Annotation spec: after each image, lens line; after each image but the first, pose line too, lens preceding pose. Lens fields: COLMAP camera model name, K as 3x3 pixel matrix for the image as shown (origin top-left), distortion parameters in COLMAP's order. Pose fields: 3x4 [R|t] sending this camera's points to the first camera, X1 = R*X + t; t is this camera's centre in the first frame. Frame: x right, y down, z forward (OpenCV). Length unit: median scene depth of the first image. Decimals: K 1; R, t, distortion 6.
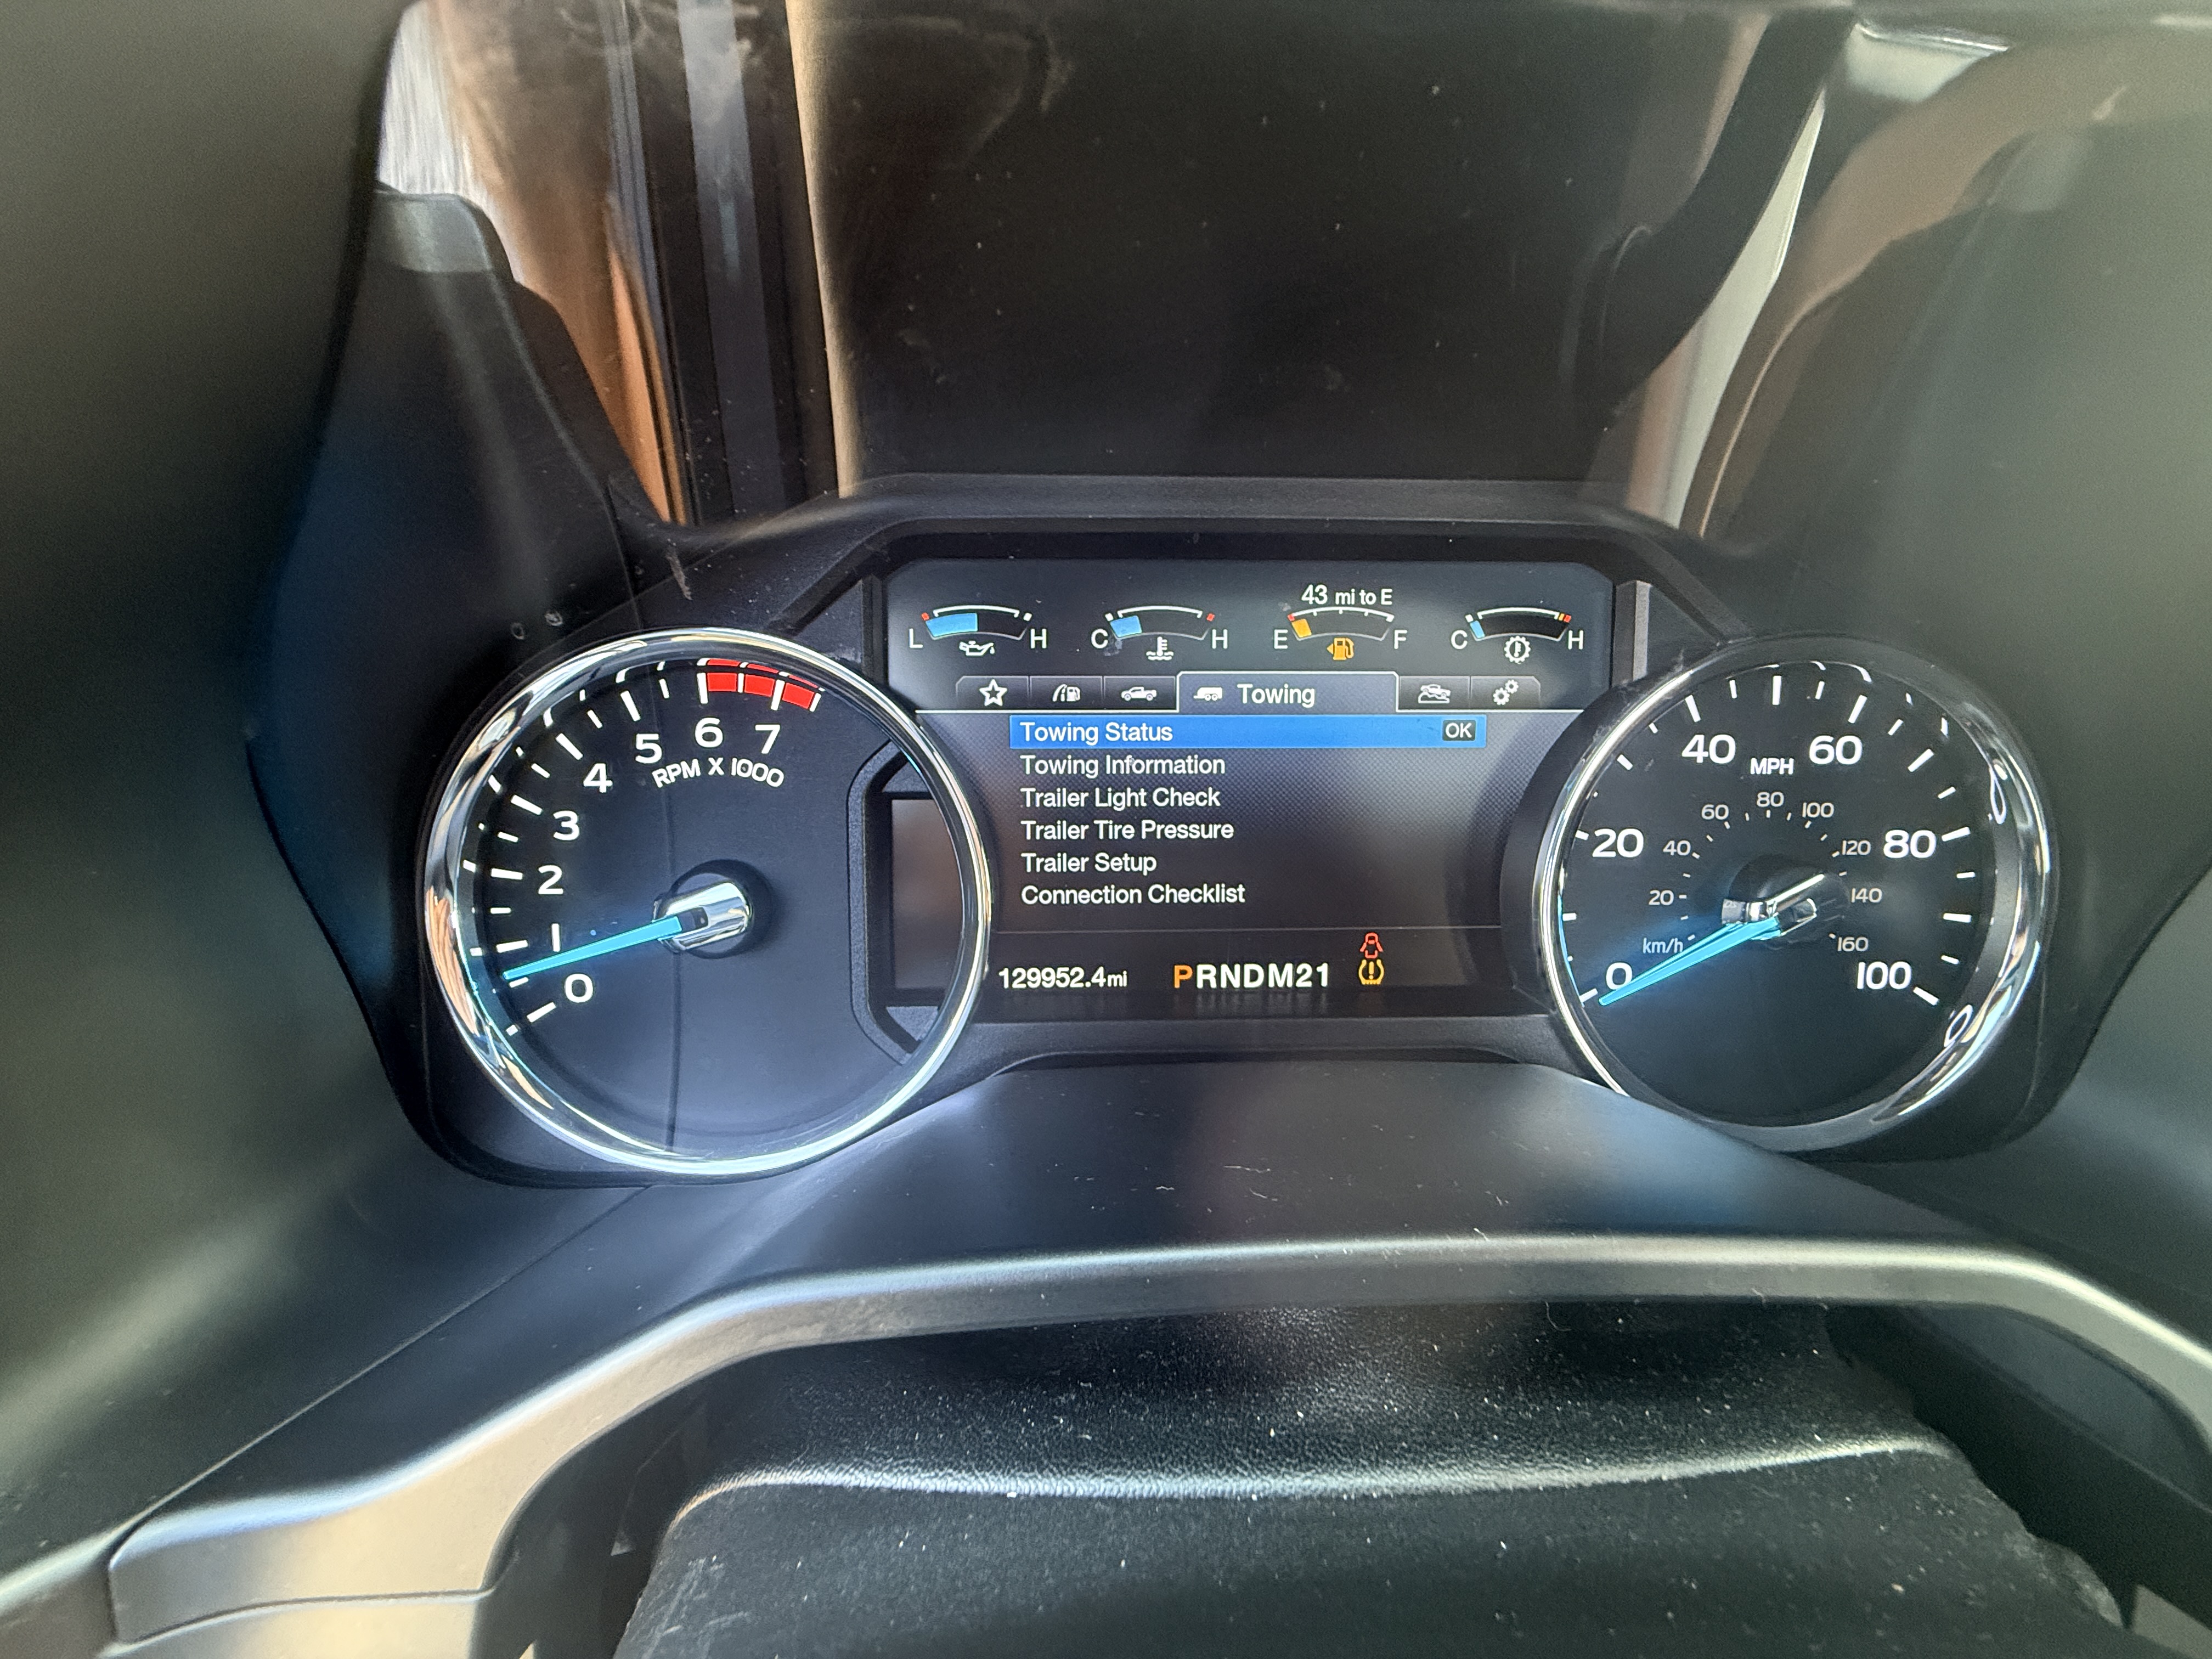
lens RADIAL K [[877.4, 0, 1106.0], [0, 877.4, 829.5], [0, 0, 1]] dist [0.000853, 0.000541]
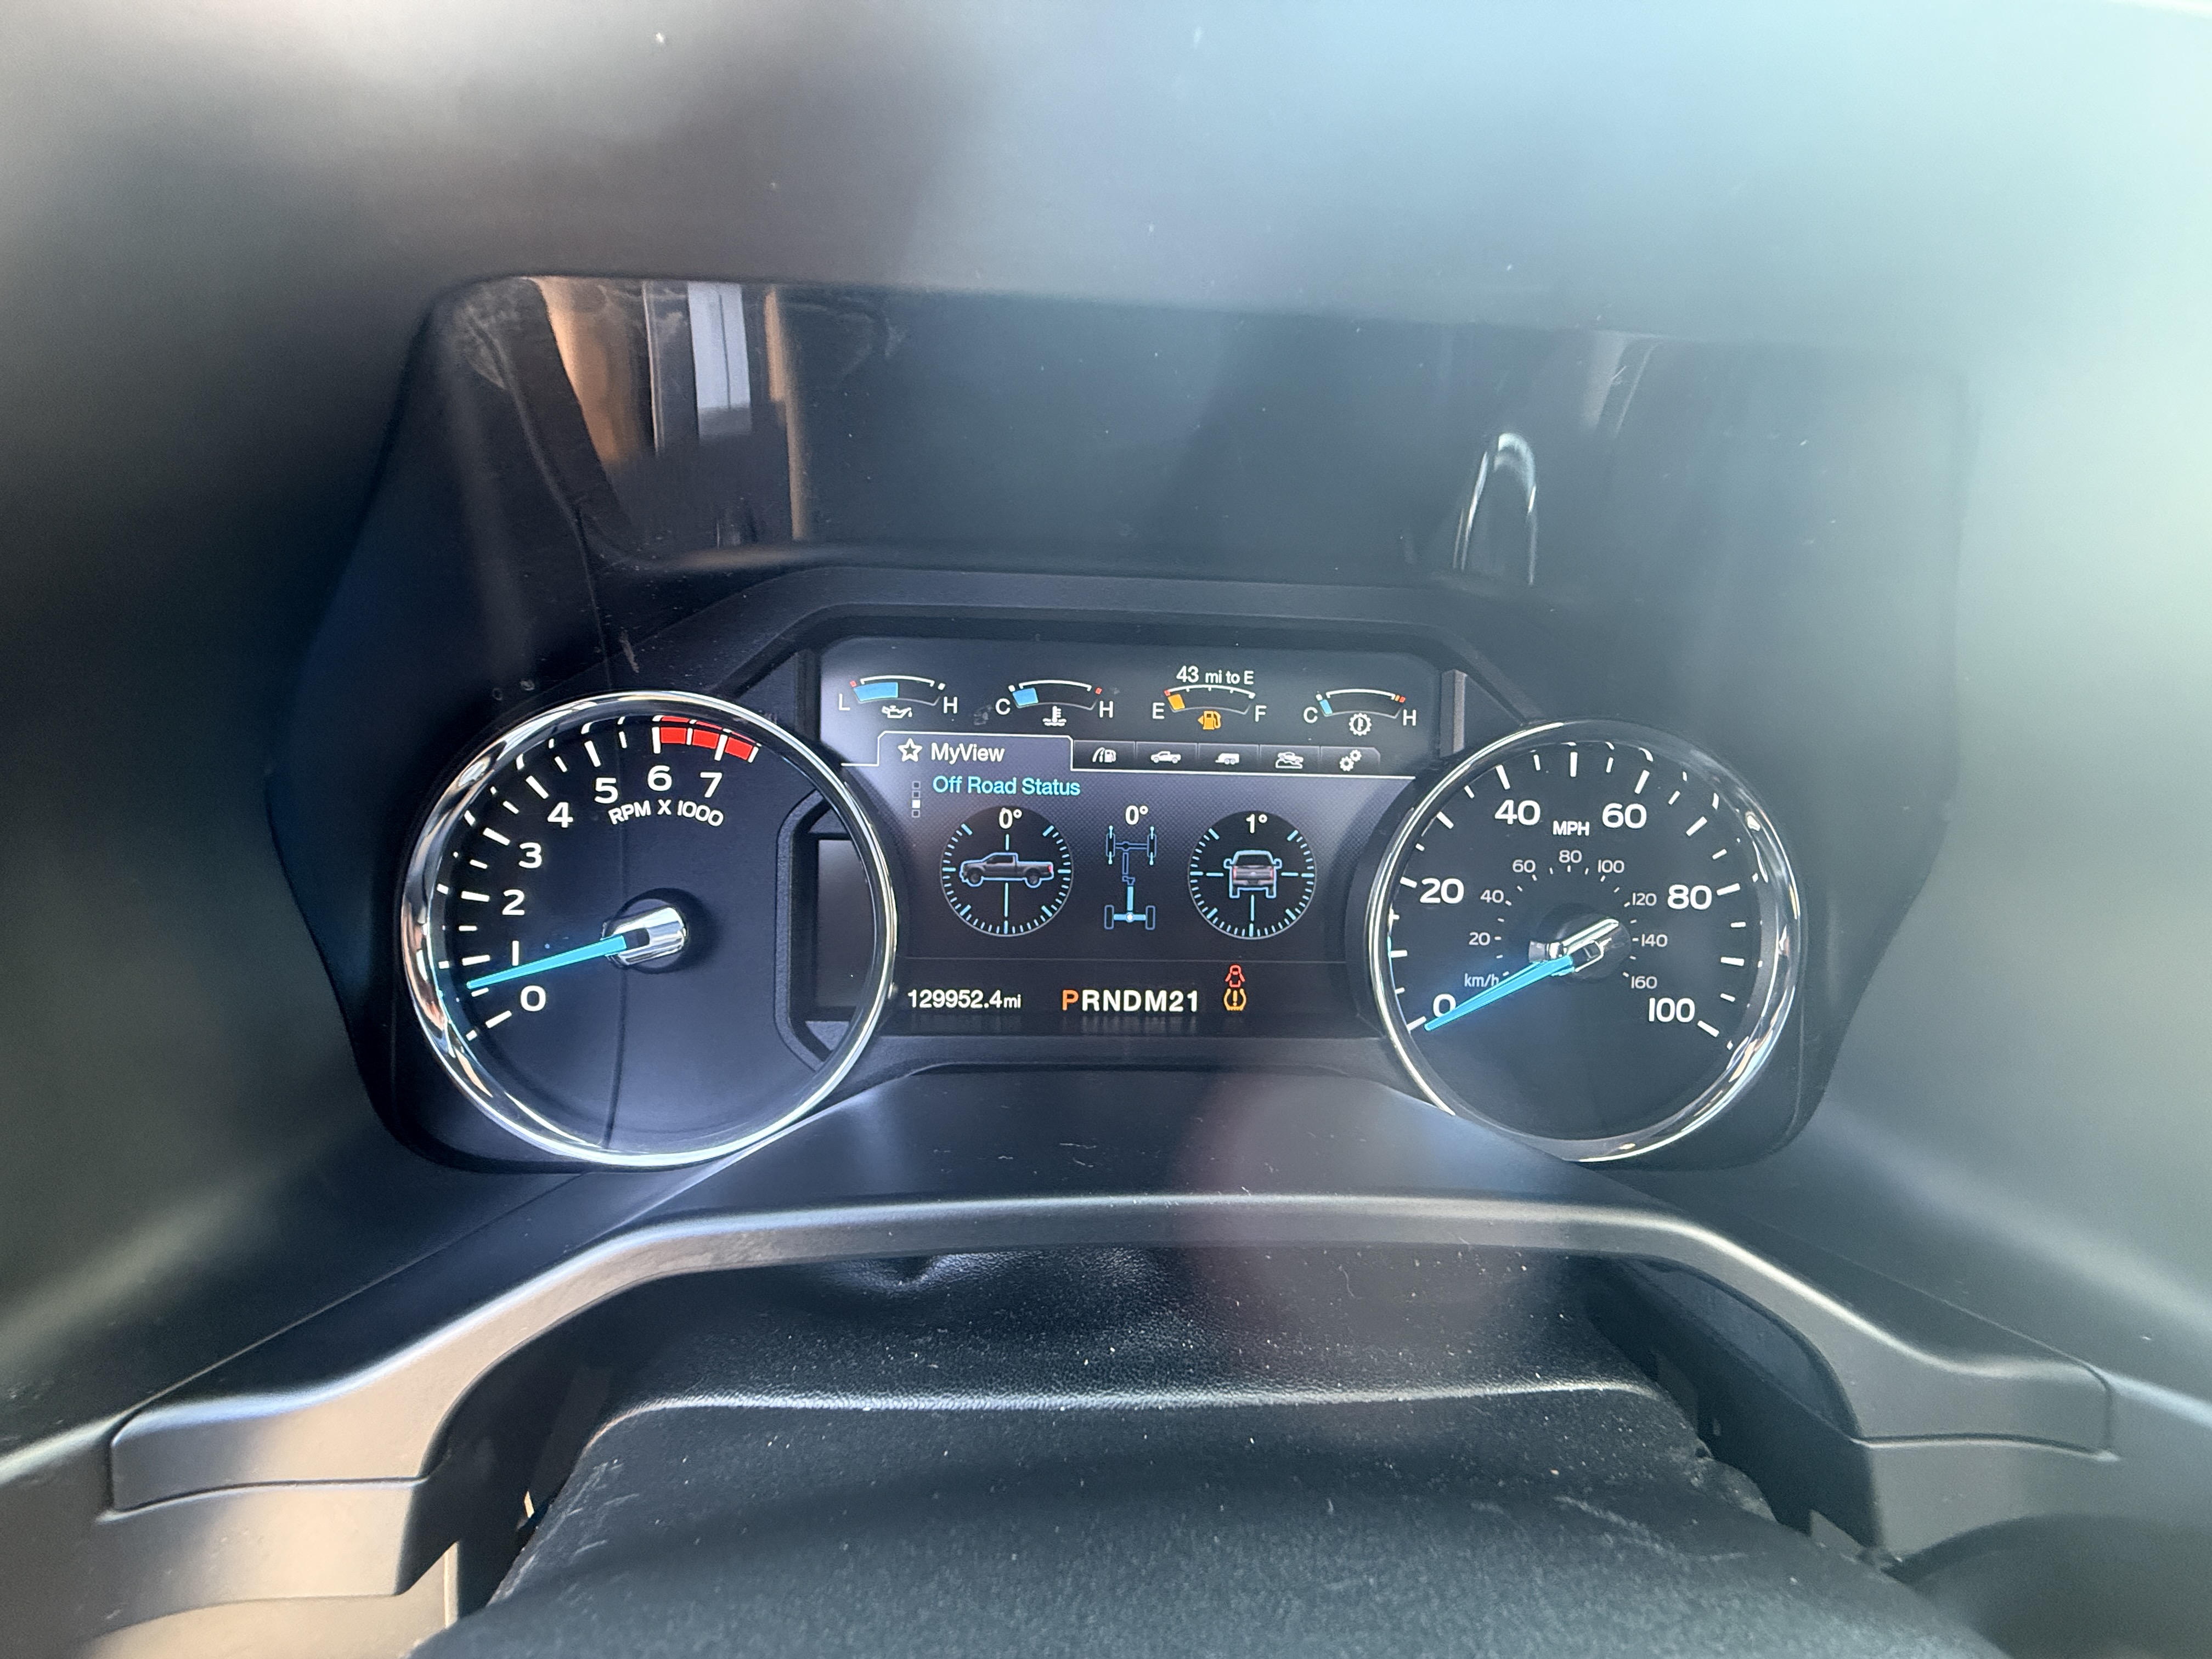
lens RADIAL K [[877.4, 0, 1106.0], [0, 877.4, 829.5], [0, 0, 1]] dist [0.000853, 0.000541]
pose [[0.999493, 0.022782, 0.022247, 0.109519], [-0.021400, 0.997941, -0.060465, 0.014657], [-0.023578, 0.059958, 0.997922, -0.163809]]
